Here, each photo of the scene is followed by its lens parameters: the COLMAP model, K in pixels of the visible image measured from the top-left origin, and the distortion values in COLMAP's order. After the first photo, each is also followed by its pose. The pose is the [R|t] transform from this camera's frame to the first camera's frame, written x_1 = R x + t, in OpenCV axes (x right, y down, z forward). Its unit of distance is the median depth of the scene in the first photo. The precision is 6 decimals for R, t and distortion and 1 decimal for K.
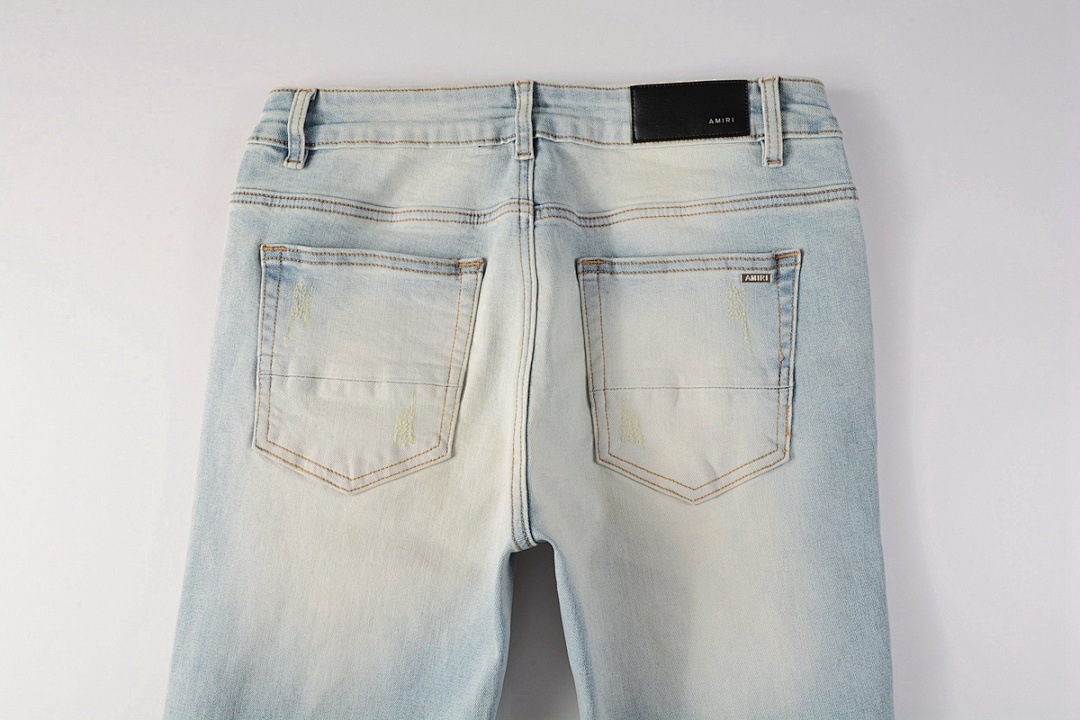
lens RADIAL K [[1029.0, 0, 537.2], [0, 1029.0, 366.3], [0, 0, 1]] dist [0.005429, 0.000000]
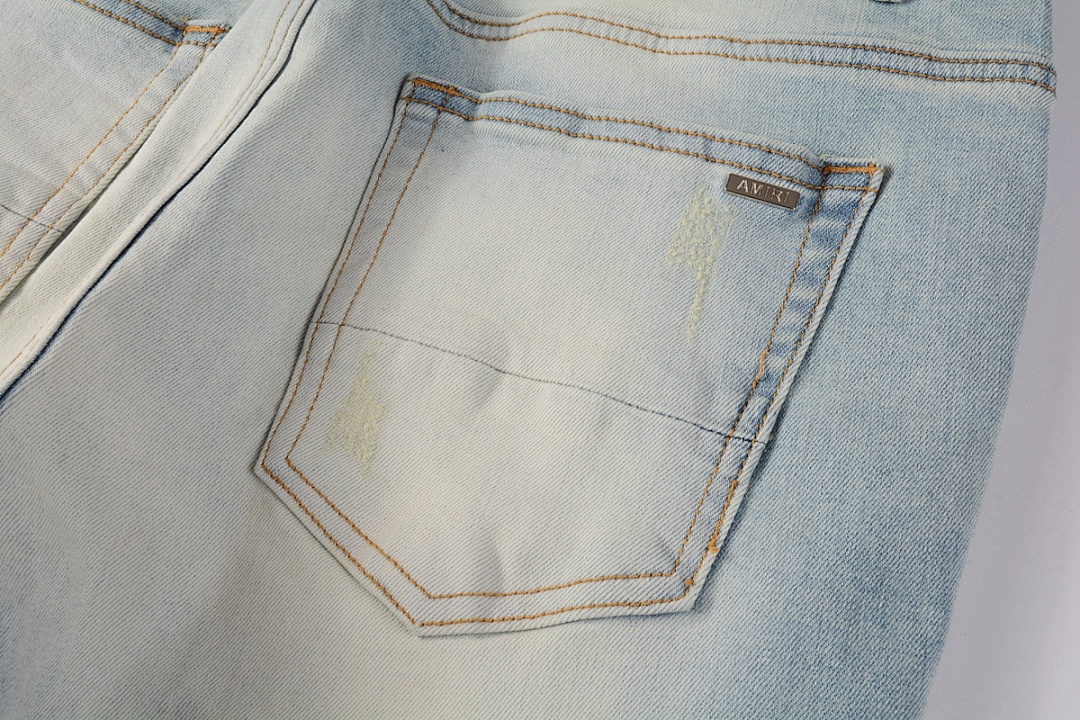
lens RADIAL K [[1282.4, 0, 545.3], [0, 1282.4, 353.5], [0, 0, 1]] dist [0.032493, 0.000000]
pose [[0.933392, 0.279286, -0.225340, 0.267131], [-0.330437, 0.913809, -0.236144, 0.131256], [0.139966, 0.294875, 0.945229, 0.501407]]
